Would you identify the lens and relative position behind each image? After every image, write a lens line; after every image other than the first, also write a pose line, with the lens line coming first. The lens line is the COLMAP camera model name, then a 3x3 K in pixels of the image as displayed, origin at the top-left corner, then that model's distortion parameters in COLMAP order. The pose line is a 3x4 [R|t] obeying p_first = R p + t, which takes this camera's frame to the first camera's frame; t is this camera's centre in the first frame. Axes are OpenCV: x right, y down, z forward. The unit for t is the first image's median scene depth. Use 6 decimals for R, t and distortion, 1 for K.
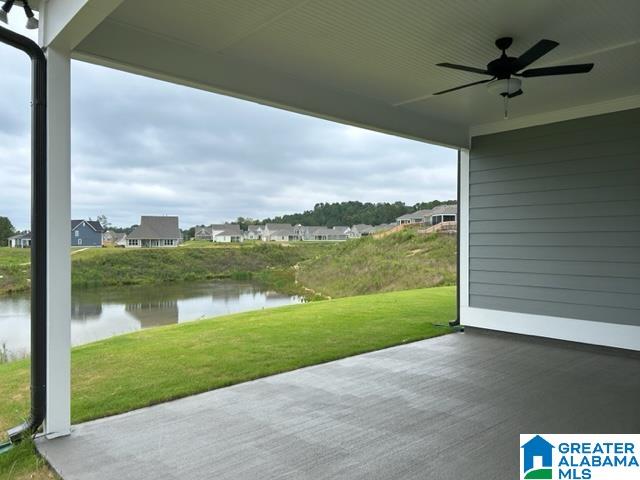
lens RADIAL K [[476.2, 0, 320.4], [0, 476.2, 246.3], [0, 0, 1]] dist [0.069491, -0.077151]
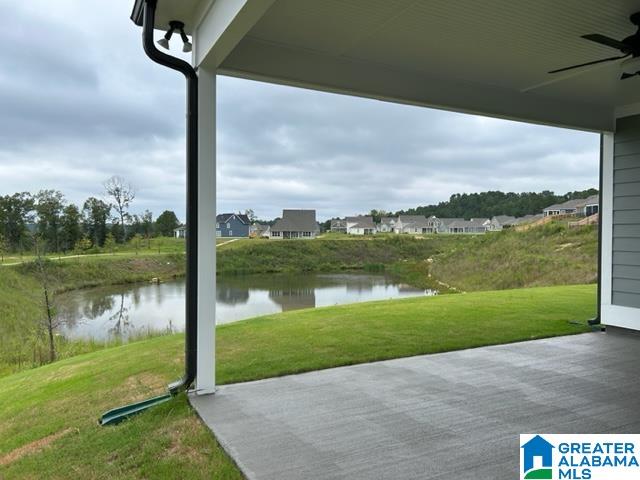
lens RADIAL K [[476.2, 0, 326.3], [0, 476.2, 242.1], [0, 0, 1]] dist [0.069491, -0.077151]
pose [[0.964799, 0.009896, -0.262801, 0.001797], [-0.008013, 0.999934, 0.008238, 0.000287], [0.262865, -0.005842, 0.964815, -0.002119]]
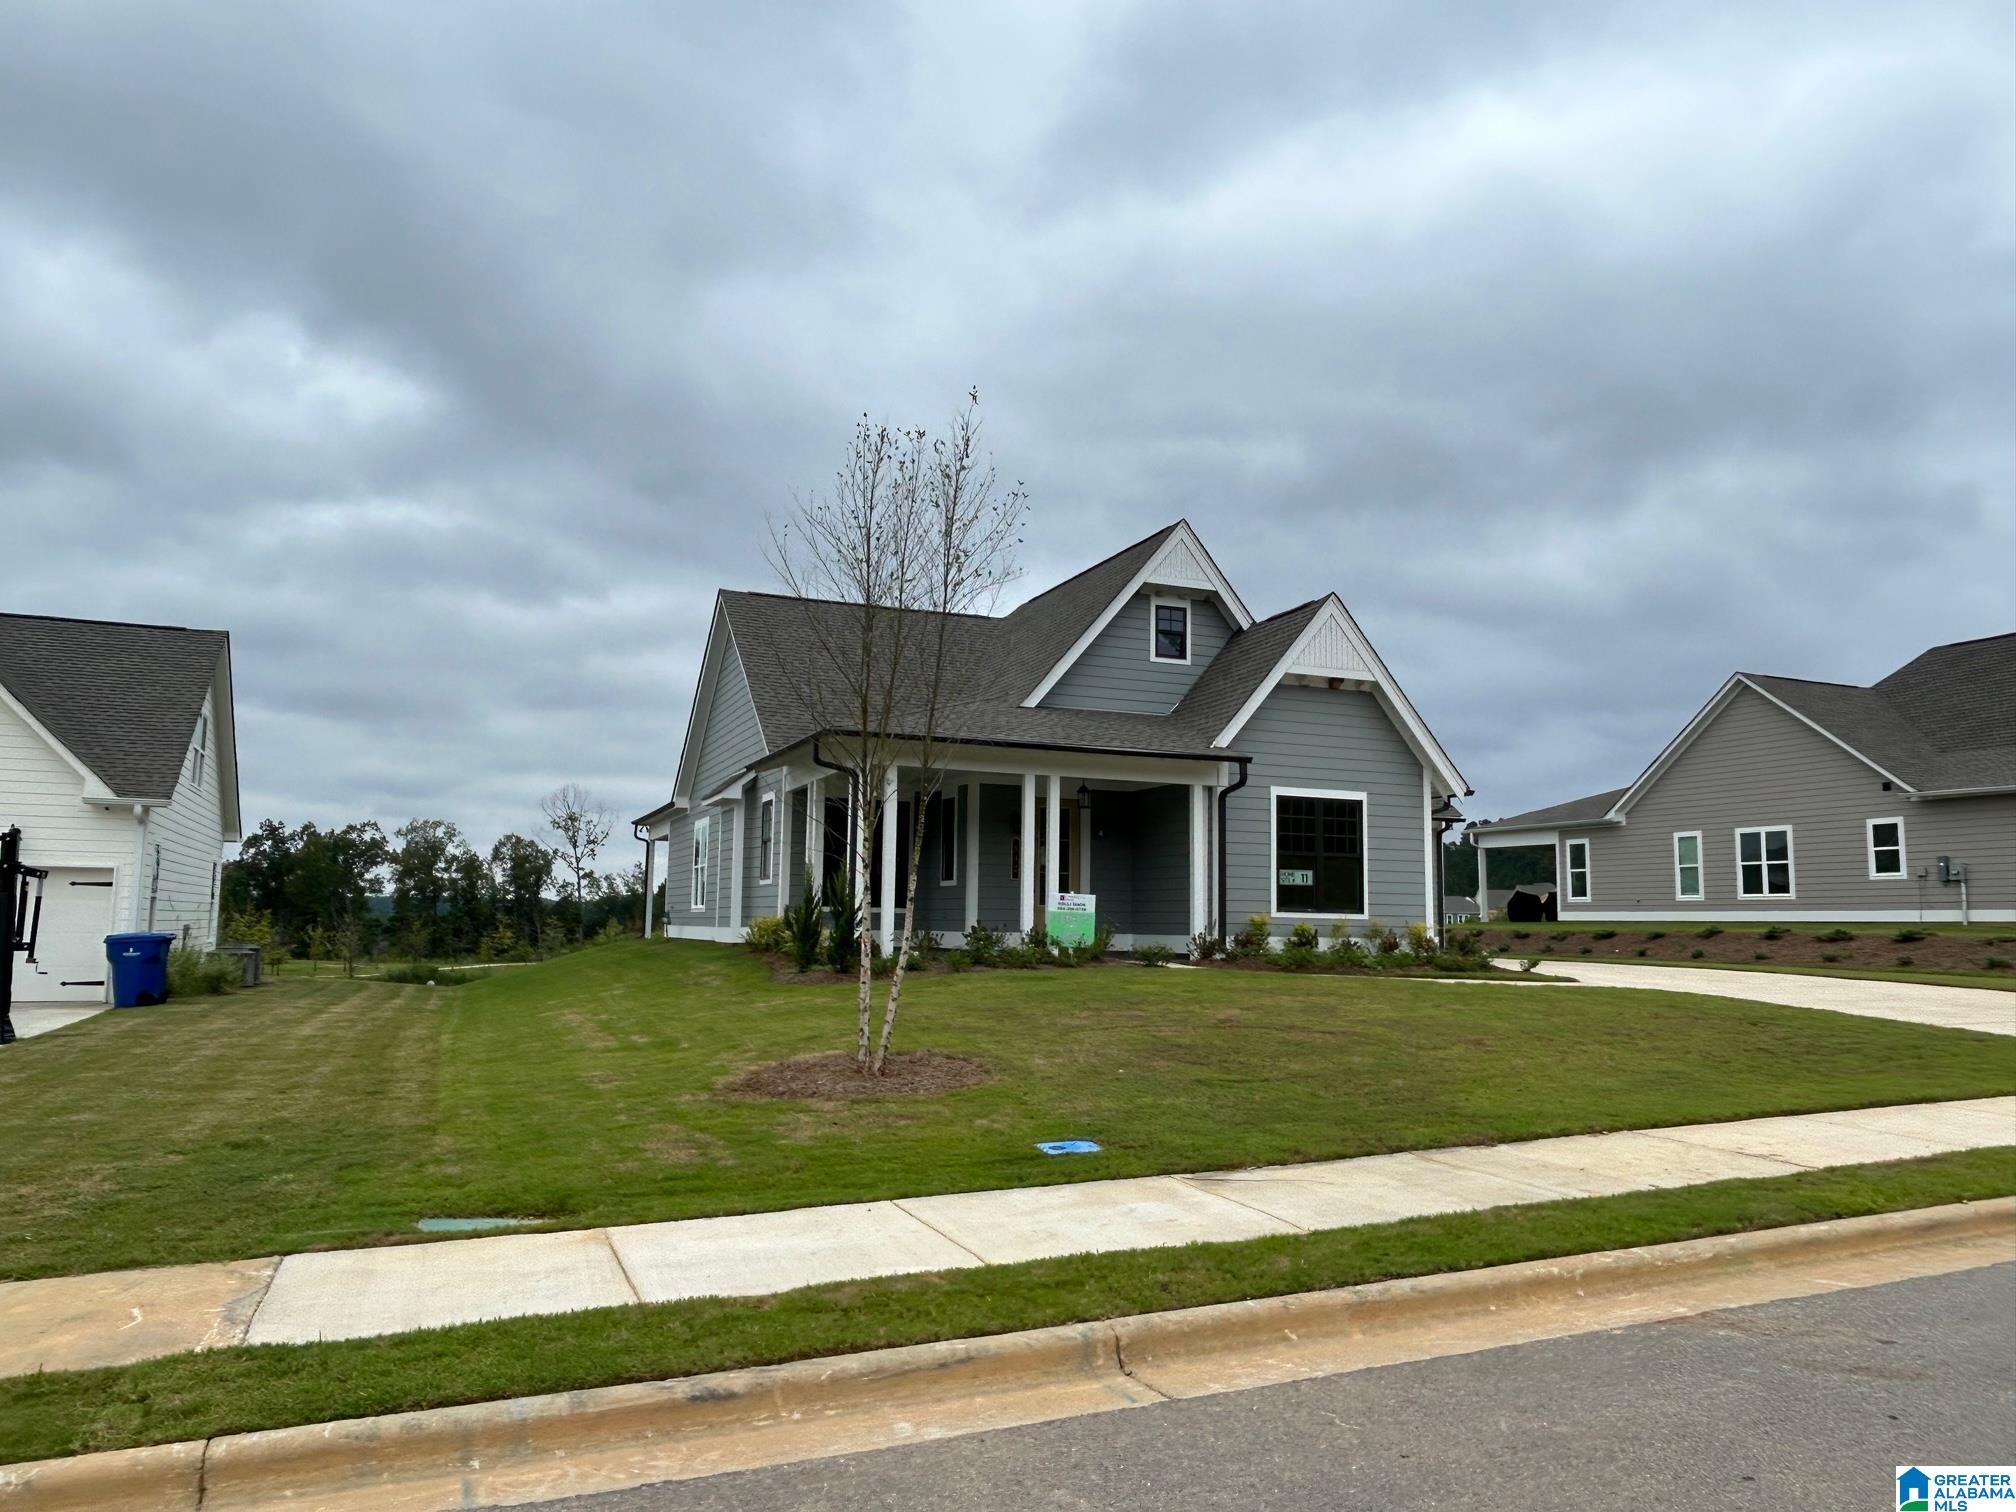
lens RADIAL K [[1400.8, 0, 1007.5], [0, 1400.8, 756.7], [0, 0, 1]] dist [0.014357, -0.022187]
pose [[0.933560, -0.029264, -0.357225, 0.161635], [-0.019371, 0.991085, -0.131814, 0.008896], [0.357898, 0.129976, 0.924671, -0.218349]]
